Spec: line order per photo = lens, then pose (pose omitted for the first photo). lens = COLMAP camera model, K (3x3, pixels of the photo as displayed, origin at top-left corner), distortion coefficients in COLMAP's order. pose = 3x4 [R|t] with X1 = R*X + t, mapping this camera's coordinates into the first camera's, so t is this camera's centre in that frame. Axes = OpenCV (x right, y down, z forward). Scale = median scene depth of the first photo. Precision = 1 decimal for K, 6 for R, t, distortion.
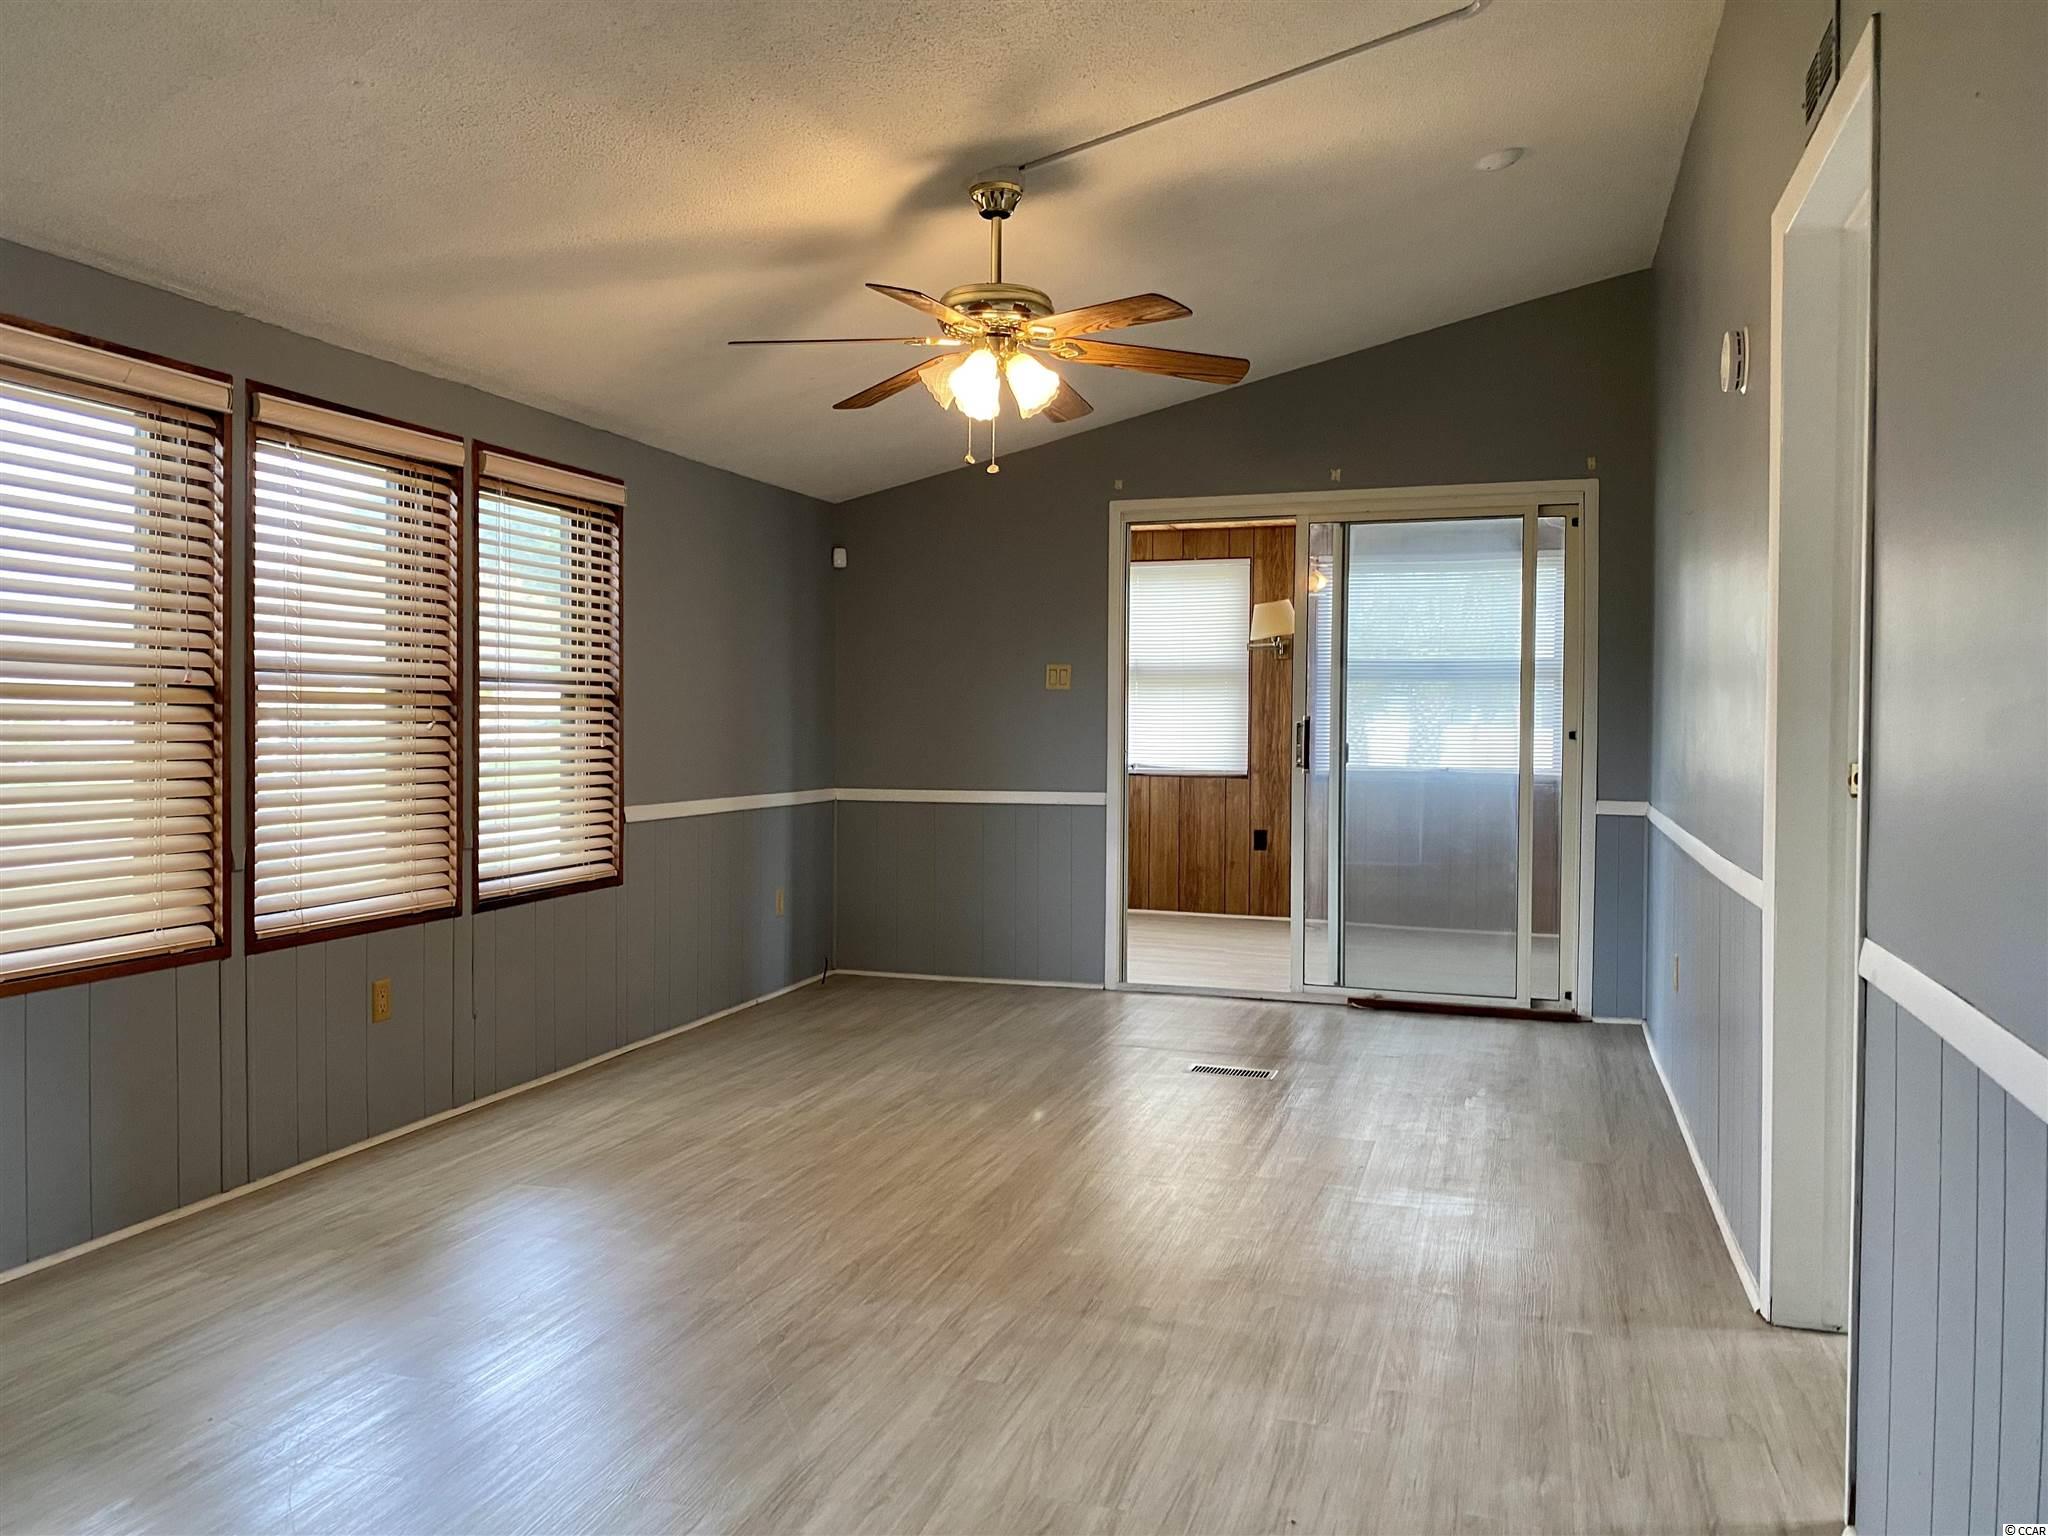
lens RADIAL K [[1553.5, 0, 994.0], [0, 1553.5, 784.2], [0, 0, 1]] dist [0.001910, -0.006321]
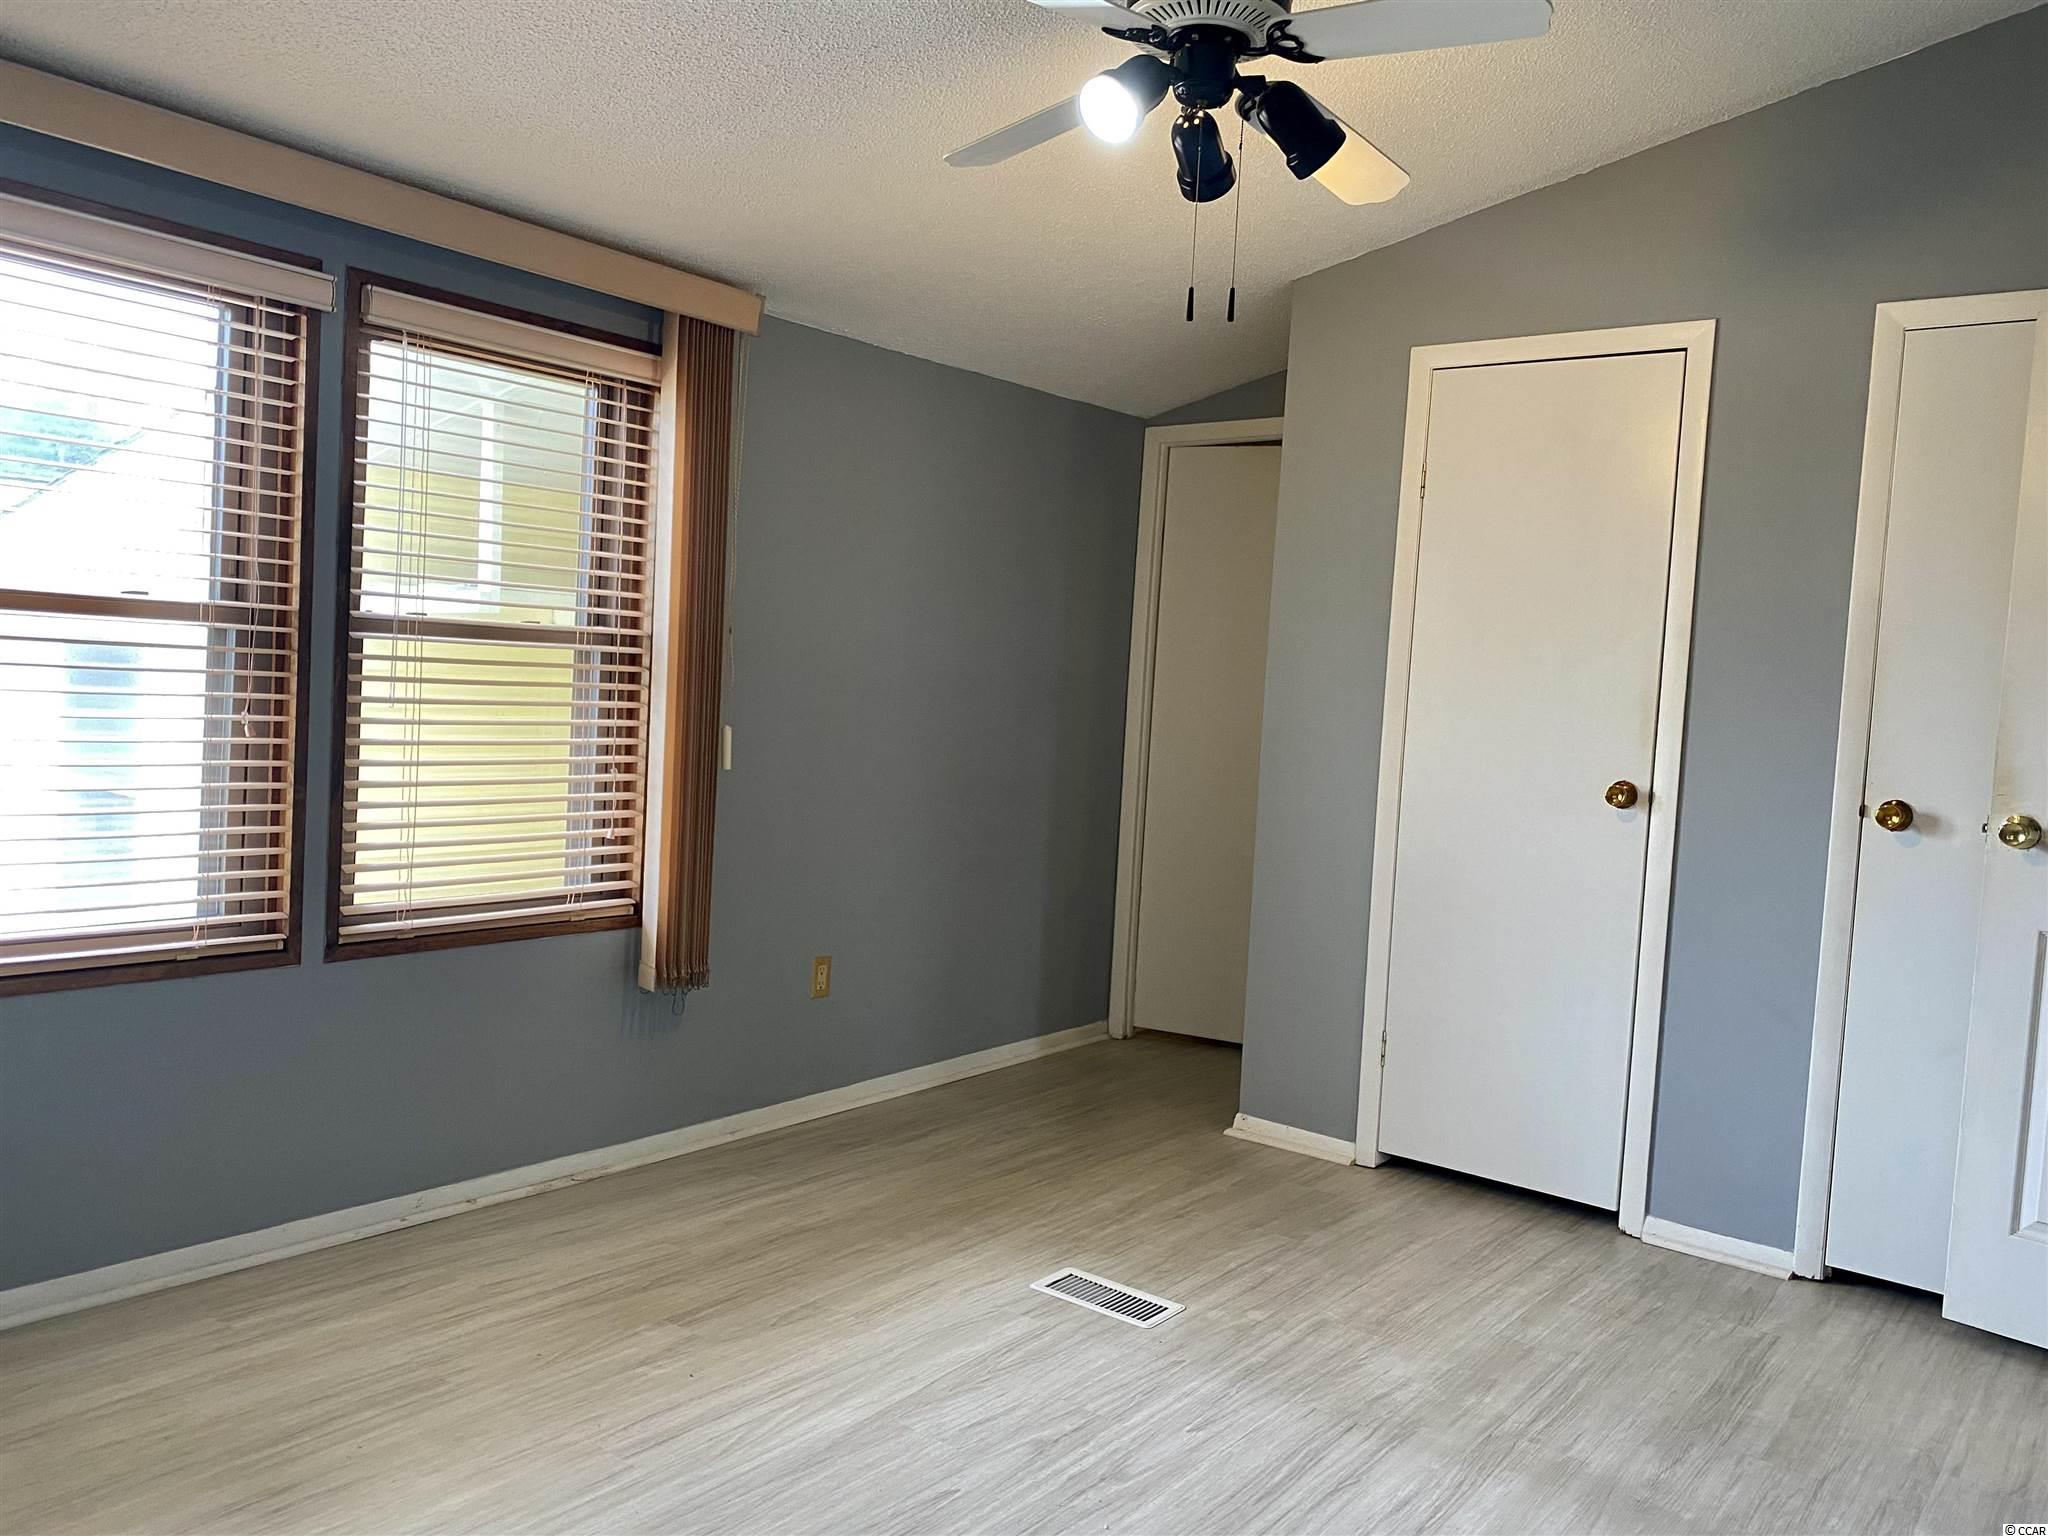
lens RADIAL K [[1473.0, 0, 962.8], [0, 1473.0, 761.9], [0, 0, 1]] dist [0.002932, 0.008884]
pose [[0.928491, 0.048504, -0.368173, 0.123264], [-0.050295, 0.998723, 0.004738, -0.018544], [0.367932, 0.014118, 0.929745, 0.395826]]
